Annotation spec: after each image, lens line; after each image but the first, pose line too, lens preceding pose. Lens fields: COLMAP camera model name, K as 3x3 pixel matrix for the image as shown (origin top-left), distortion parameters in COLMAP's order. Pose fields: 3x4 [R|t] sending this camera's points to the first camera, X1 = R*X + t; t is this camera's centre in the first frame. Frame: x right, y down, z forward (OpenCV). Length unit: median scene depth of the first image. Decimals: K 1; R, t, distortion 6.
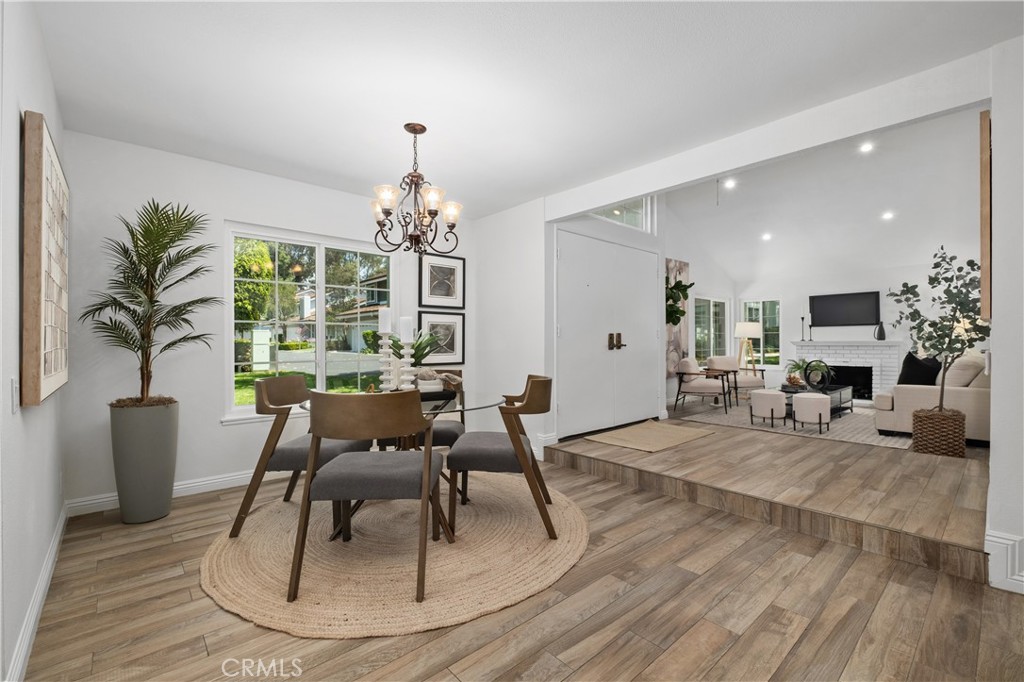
lens RADIAL K [[442.3, 0, 512.5], [0, 442.3, 341.6], [0, 0, 1]] dist [0.003335, -0.005364]
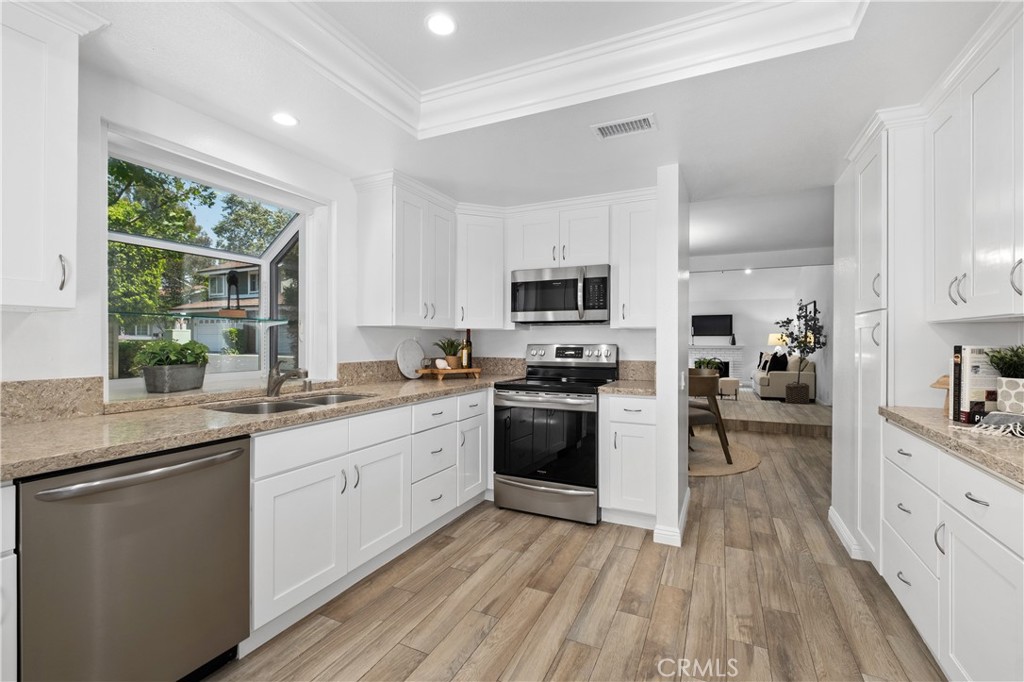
lens RADIAL K [[442.3, 0, 511.0], [0, 442.3, 346.7], [0, 0, 1]] dist [0.003335, -0.005364]
pose [[0.922008, 0.000948, 0.387170, -0.550731], [-0.007109, 0.999870, 0.014482, -0.015416], [-0.387106, -0.016105, 0.921895, -0.176178]]
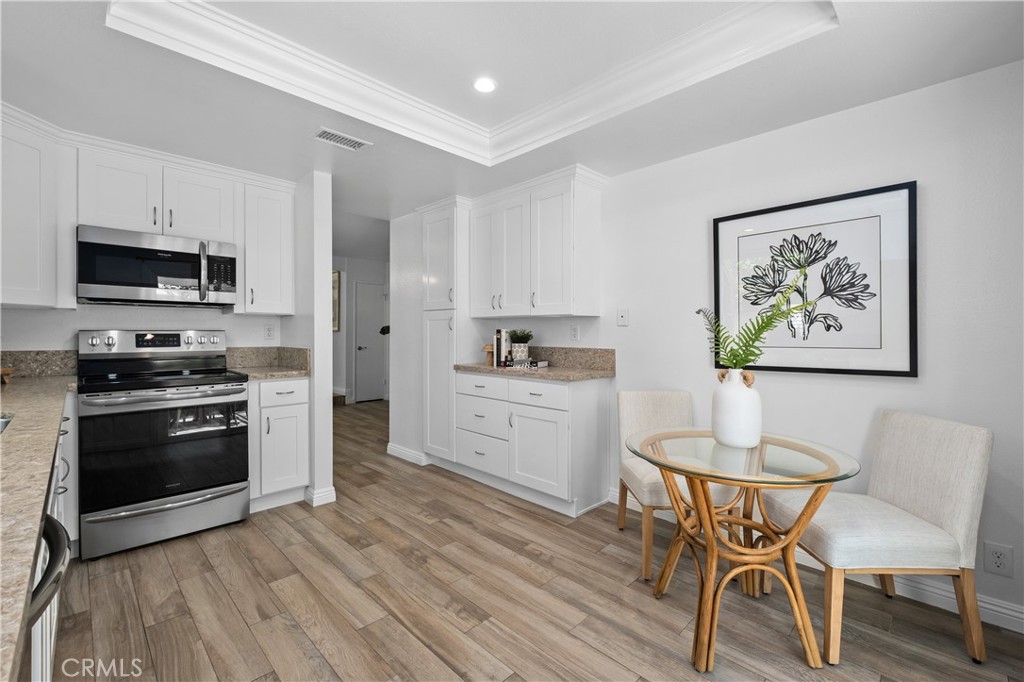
lens RADIAL K [[442.3, 0, 510.5], [0, 442.3, 340.6], [0, 0, 1]] dist [0.003335, -0.005364]
pose [[-0.055635, -0.011638, 0.998383, -2.153840], [-0.004517, 0.999925, 0.011404, 0.056531], [-0.998441, -0.003875, -0.055684, 1.106579]]
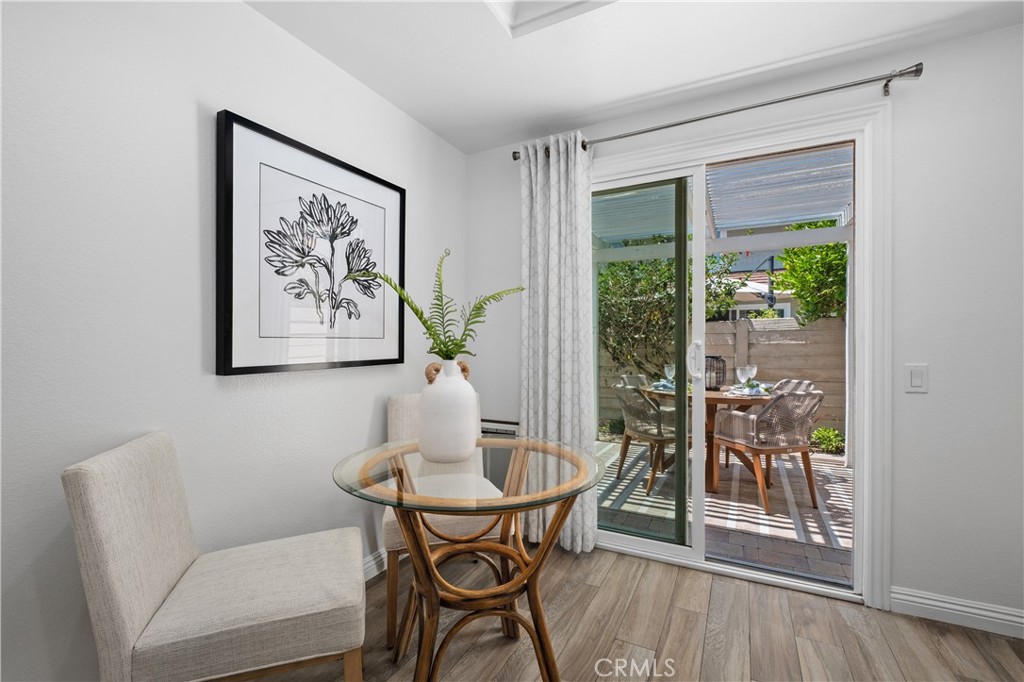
lens RADIAL K [[442.3, 0, 511.5], [0, 442.3, 347.0], [0, 0, 1]] dist [0.003335, -0.005364]
pose [[-0.935571, 0.003490, -0.353122, 0.624388], [0.002820, 0.999993, 0.002410, 0.176472], [0.353128, 0.001259, -0.935574, 1.585839]]
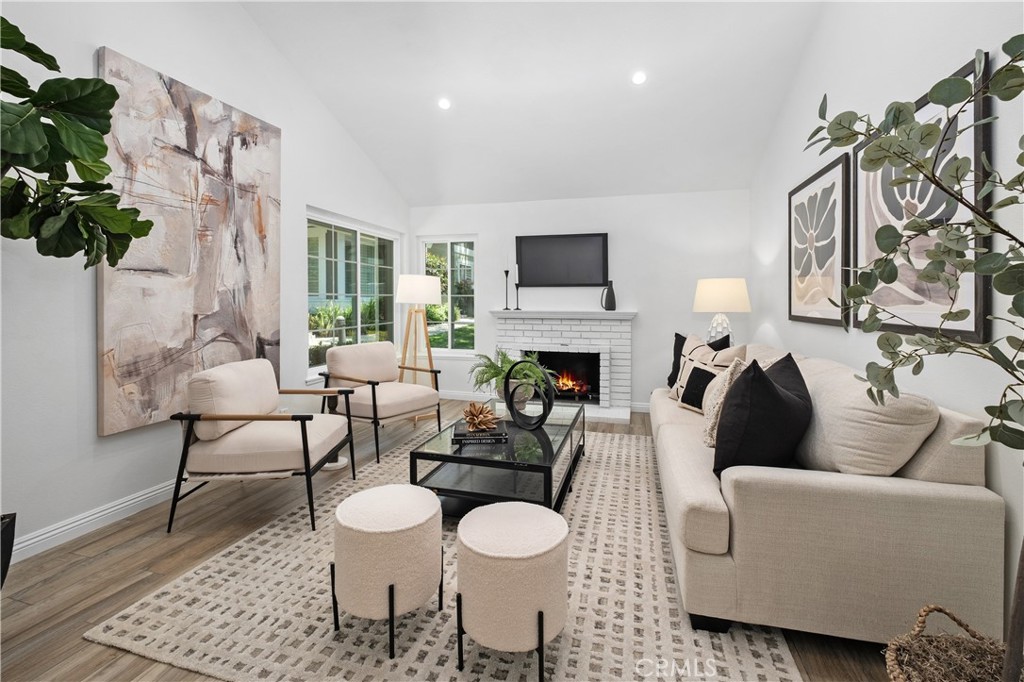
lens RADIAL K [[442.3, 0, 508.8], [0, 442.3, 308.4], [0, 0, 1]] dist [0.003335, -0.005364]
pose [[0.842254, -0.001865, 0.539078, 0.381117], [-0.007786, 0.999848, 0.015623, -0.015004], [-0.539025, -0.017356, 0.842111, 0.560849]]
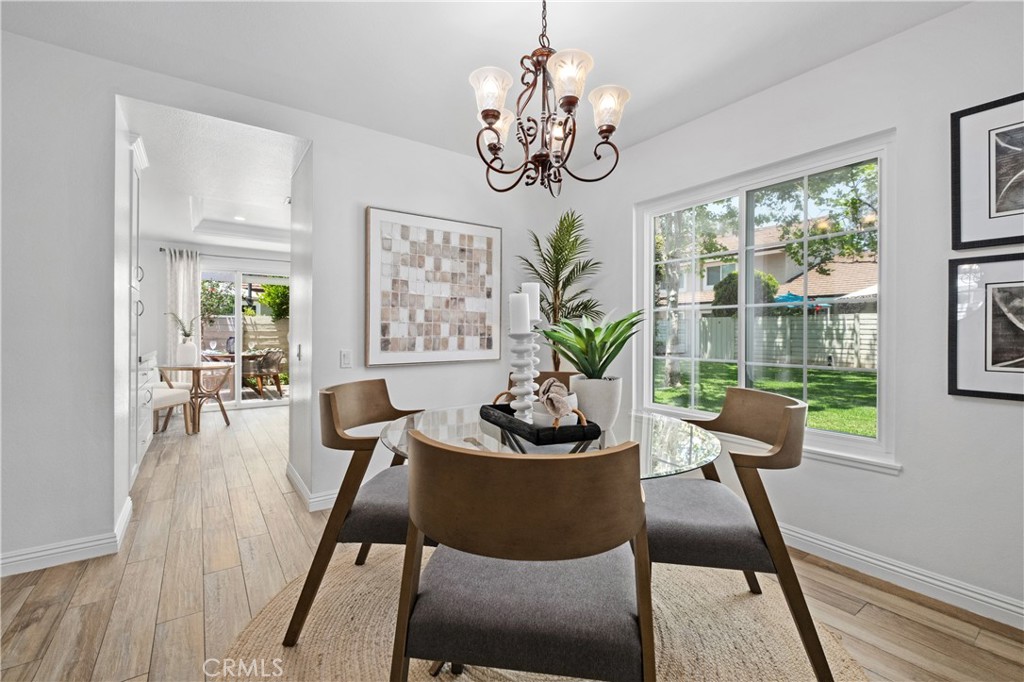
lens RADIAL K [[442.3, 0, 514.2], [0, 442.3, 337.4], [0, 0, 1]] dist [0.003335, -0.005364]
pose [[-0.105780, 0.013416, -0.994299, 6.187889], [-0.008714, 0.999858, 0.014418, 0.092262], [0.994351, 0.010190, -0.105648, 5.218626]]
